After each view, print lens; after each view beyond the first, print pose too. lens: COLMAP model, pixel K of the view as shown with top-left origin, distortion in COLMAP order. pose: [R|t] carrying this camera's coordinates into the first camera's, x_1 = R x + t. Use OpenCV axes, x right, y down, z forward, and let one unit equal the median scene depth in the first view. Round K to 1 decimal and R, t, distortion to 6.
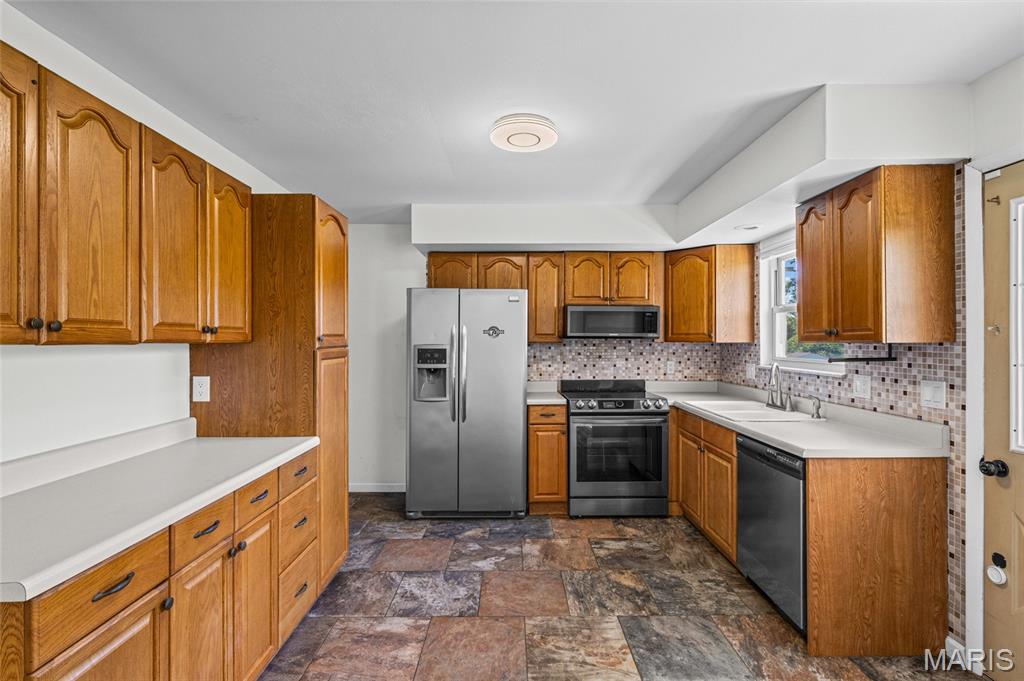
lens RADIAL K [[467.7, 0, 515.5], [0, 467.7, 337.7], [0, 0, 1]] dist [-0.000331, 0.000266]
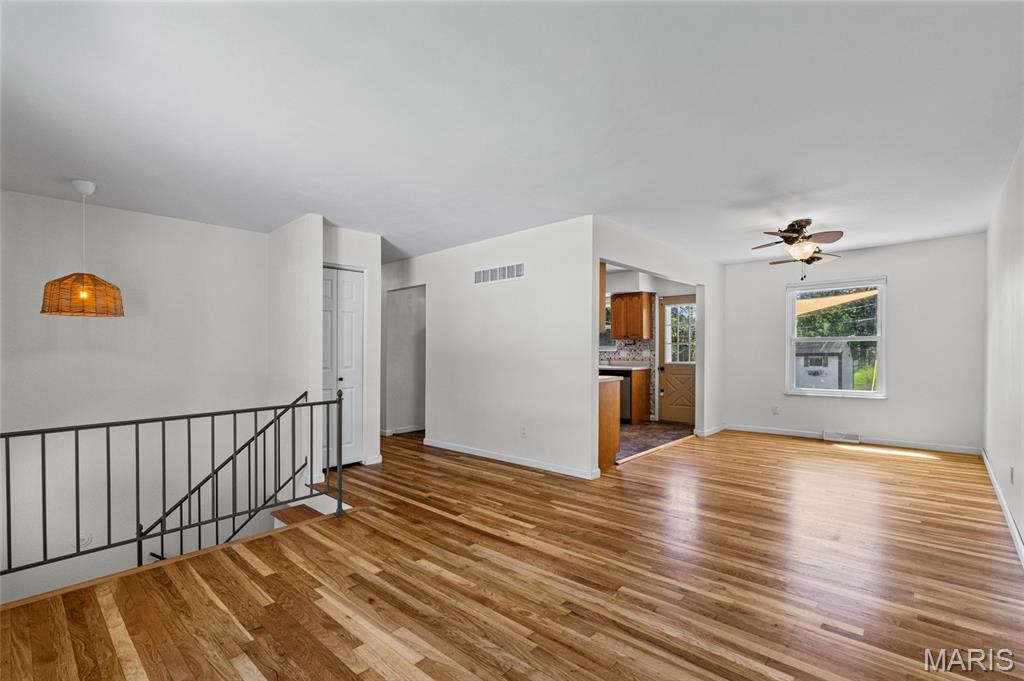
lens RADIAL K [[463.3, 0, 517.8], [0, 463.3, 355.1], [0, 0, 1]] dist [-0.001089, -0.000404]
pose [[0.678977, -0.012137, 0.734059, -1.494244], [0.005039, 0.999917, 0.011872, 0.053073], [-0.734142, -0.004362, 0.678982, -0.448556]]
